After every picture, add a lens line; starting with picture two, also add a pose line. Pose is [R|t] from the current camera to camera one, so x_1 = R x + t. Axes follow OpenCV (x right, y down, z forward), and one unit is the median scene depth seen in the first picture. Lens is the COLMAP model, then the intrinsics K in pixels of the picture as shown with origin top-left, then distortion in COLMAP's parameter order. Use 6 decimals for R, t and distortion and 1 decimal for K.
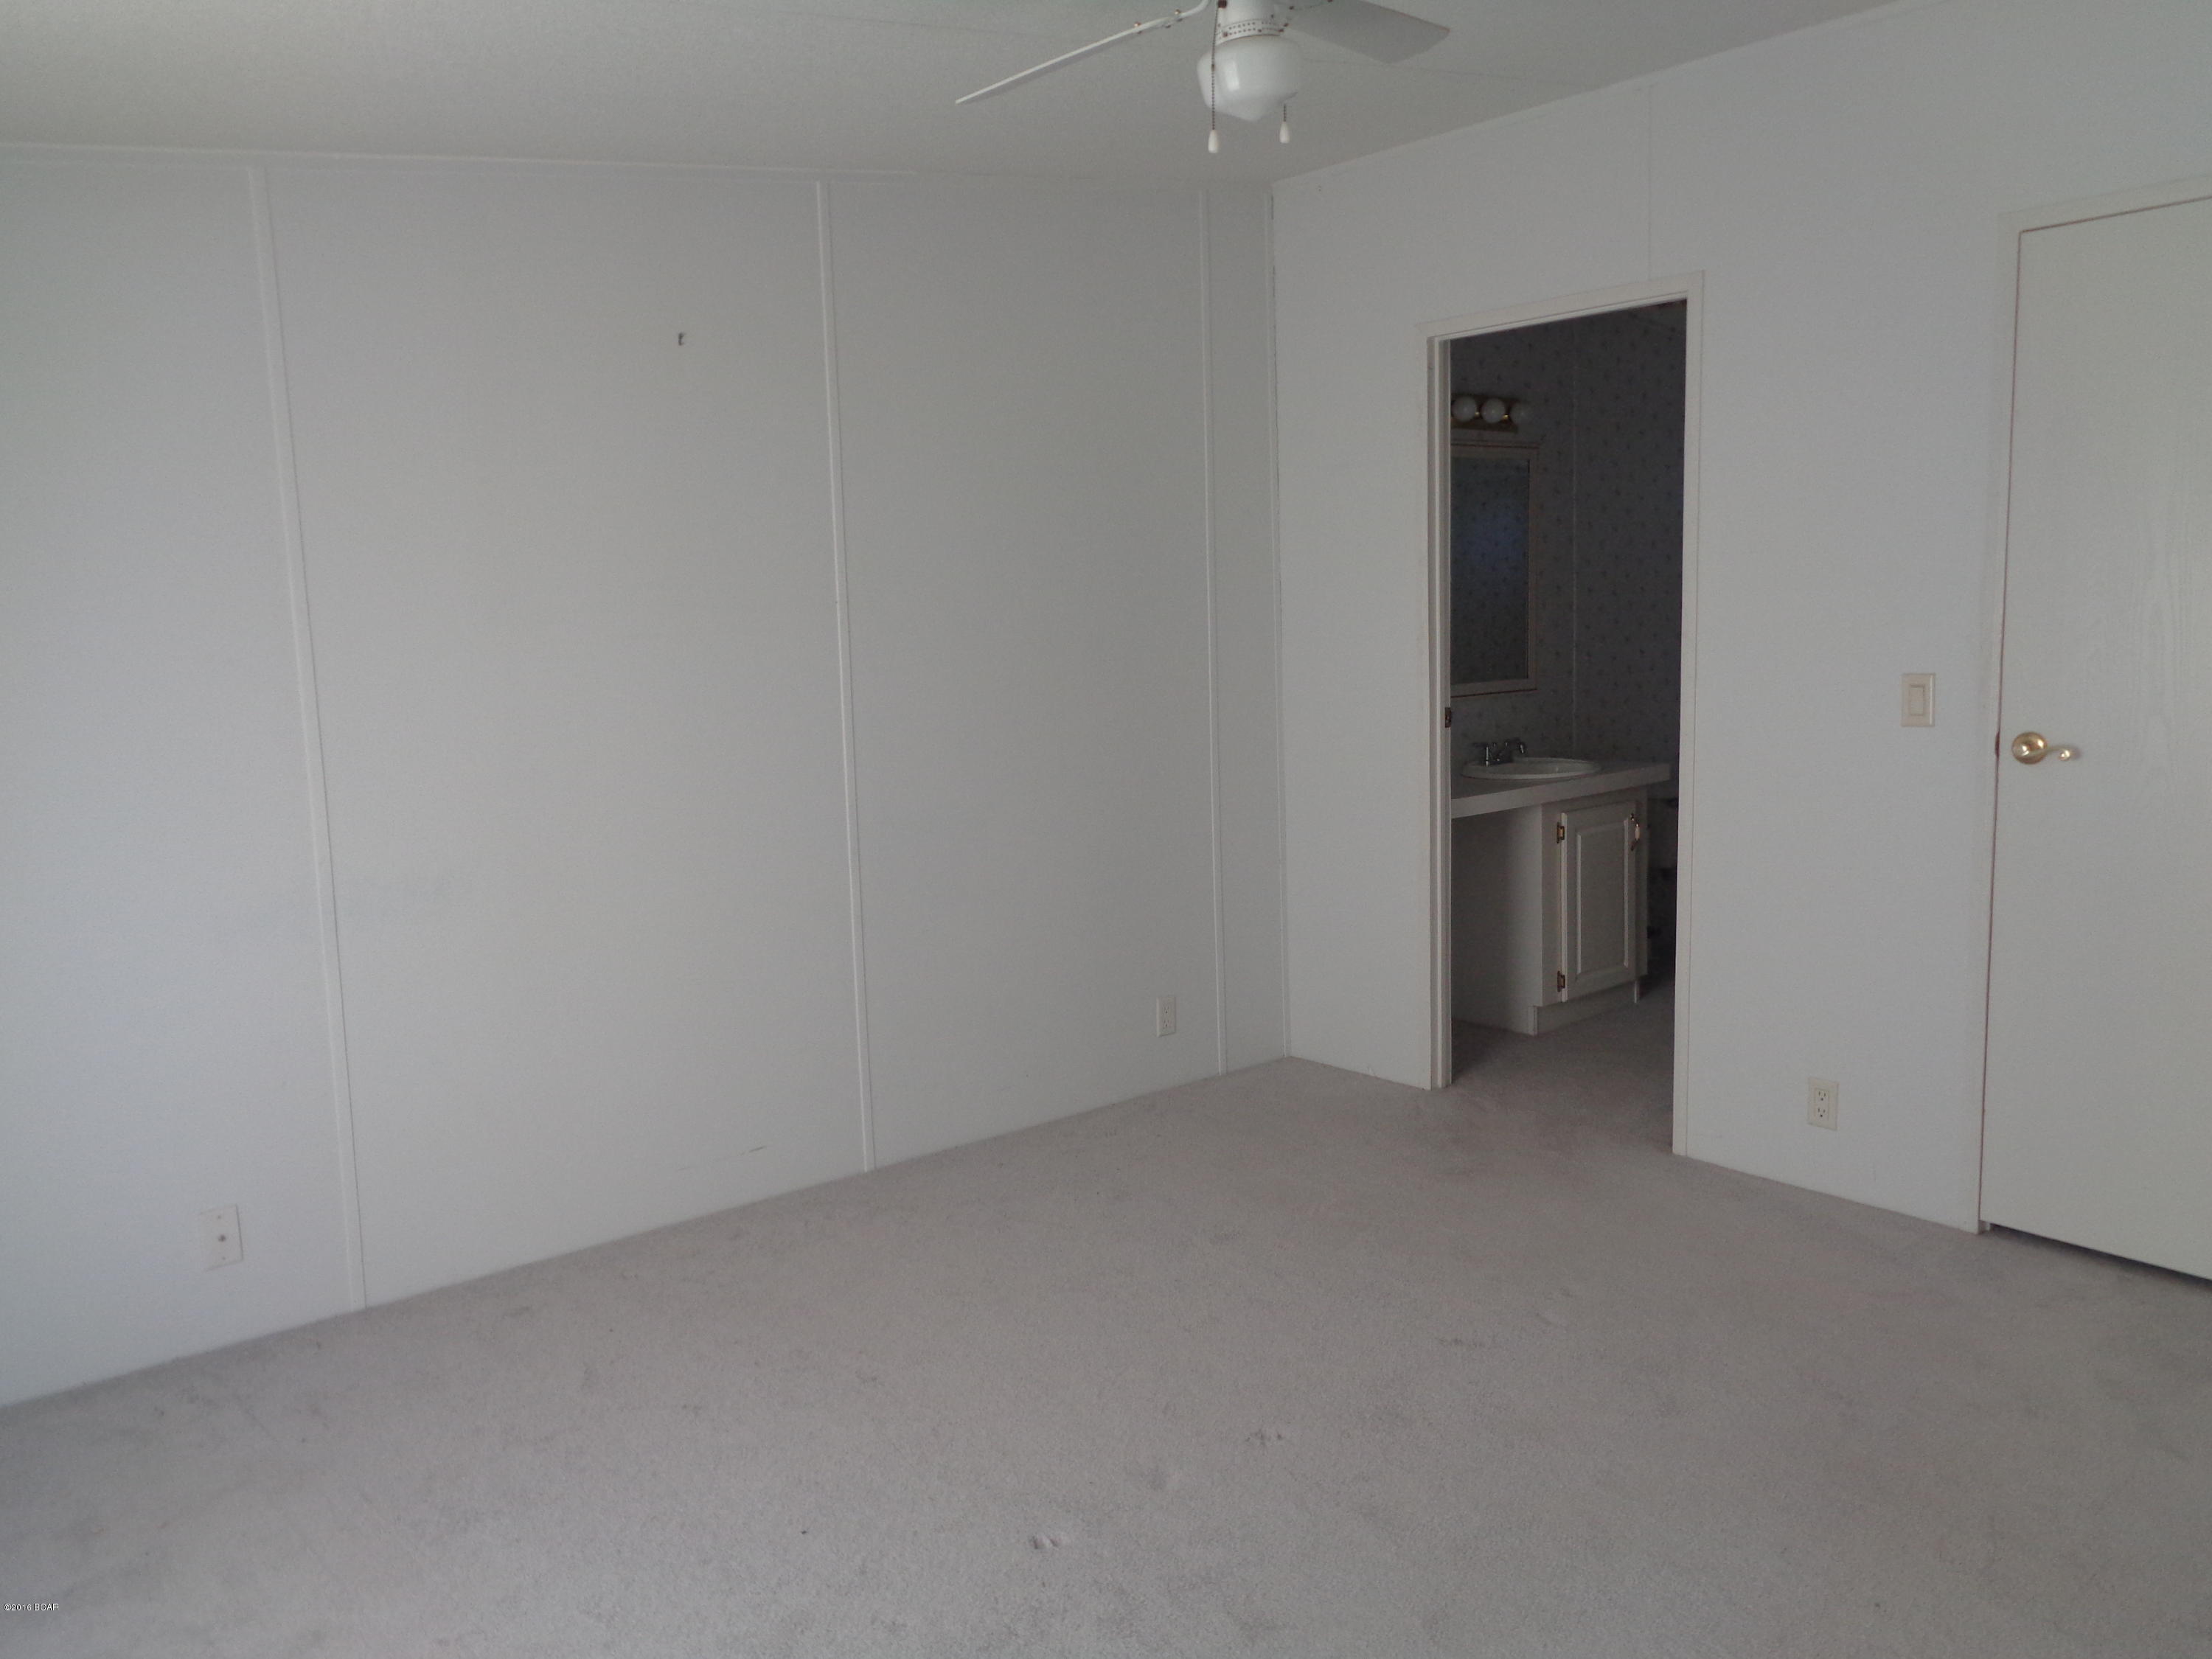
lens RADIAL K [[1670.1, 0, 1109.8], [0, 1670.1, 828.7], [0, 0, 1]] dist [0.005773, 0.001893]
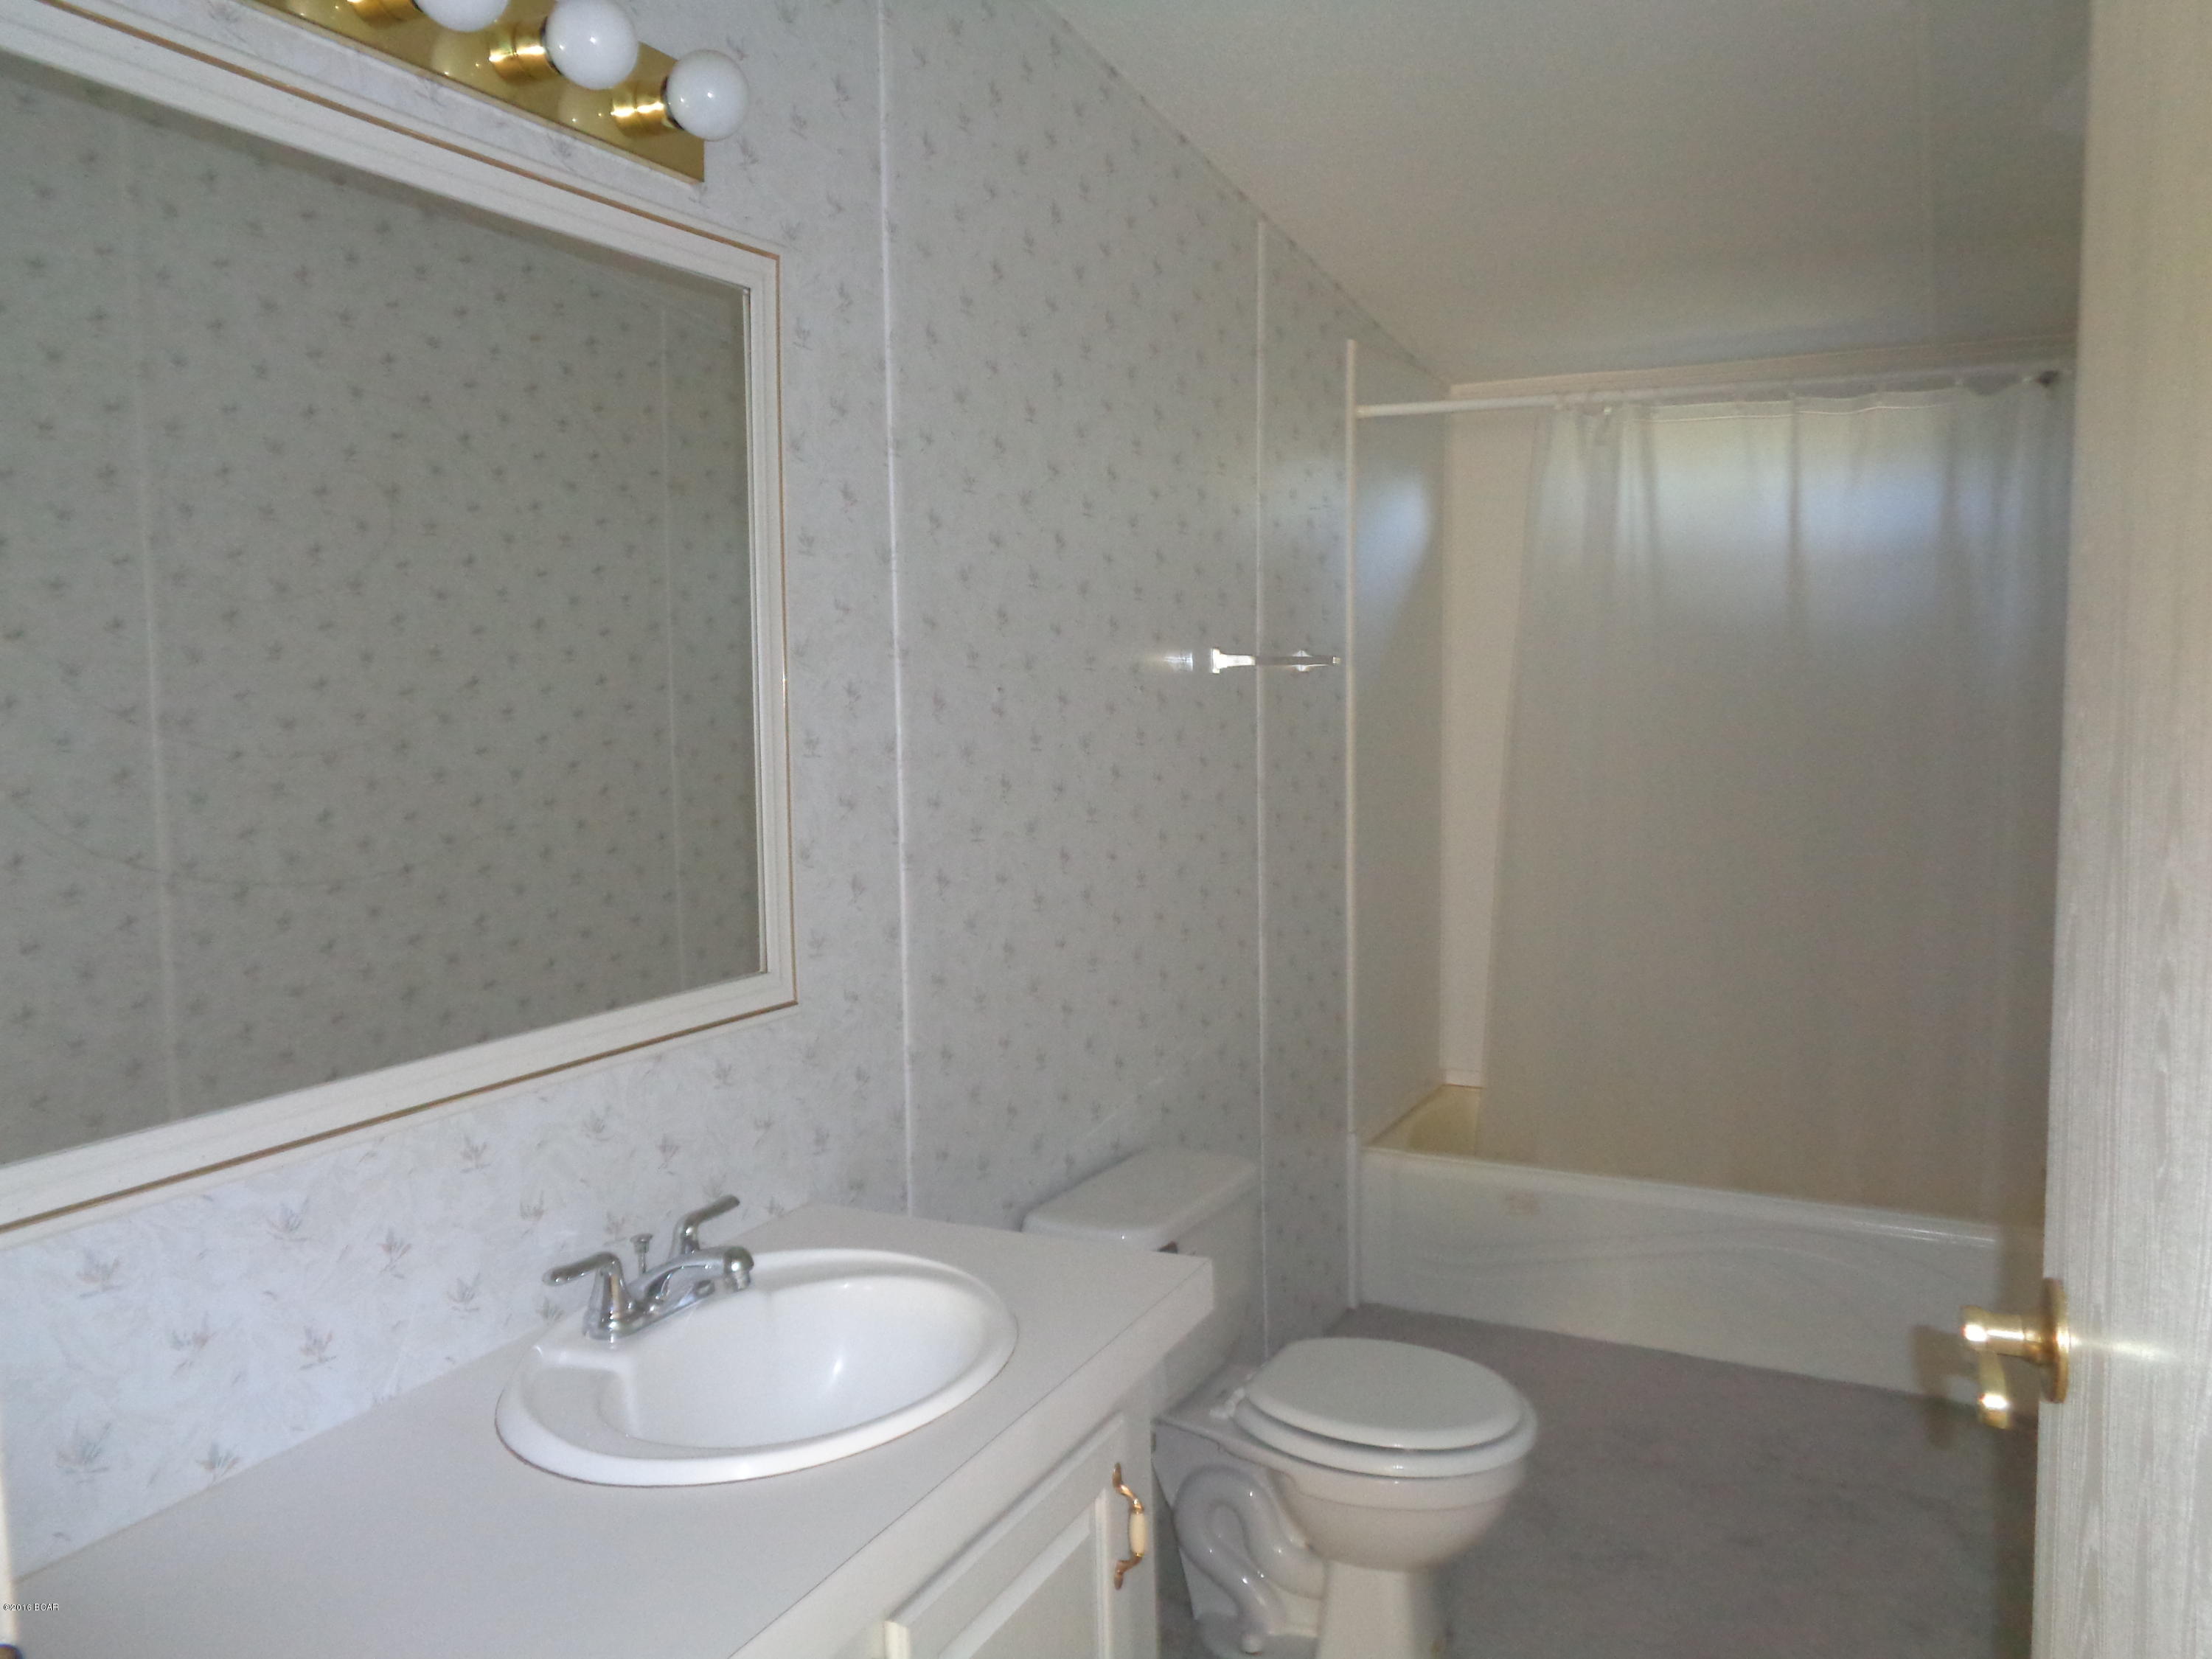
lens RADIAL K [[1670.1, 0, 1108.3], [0, 1670.1, 826.6], [0, 0, 1]] dist [0.005773, 0.001893]
pose [[0.918944, -0.010417, 0.394251, 0.186332], [0.035202, 0.997828, -0.055686, -0.098520], [-0.392815, 0.065051, 0.917314, 0.686084]]
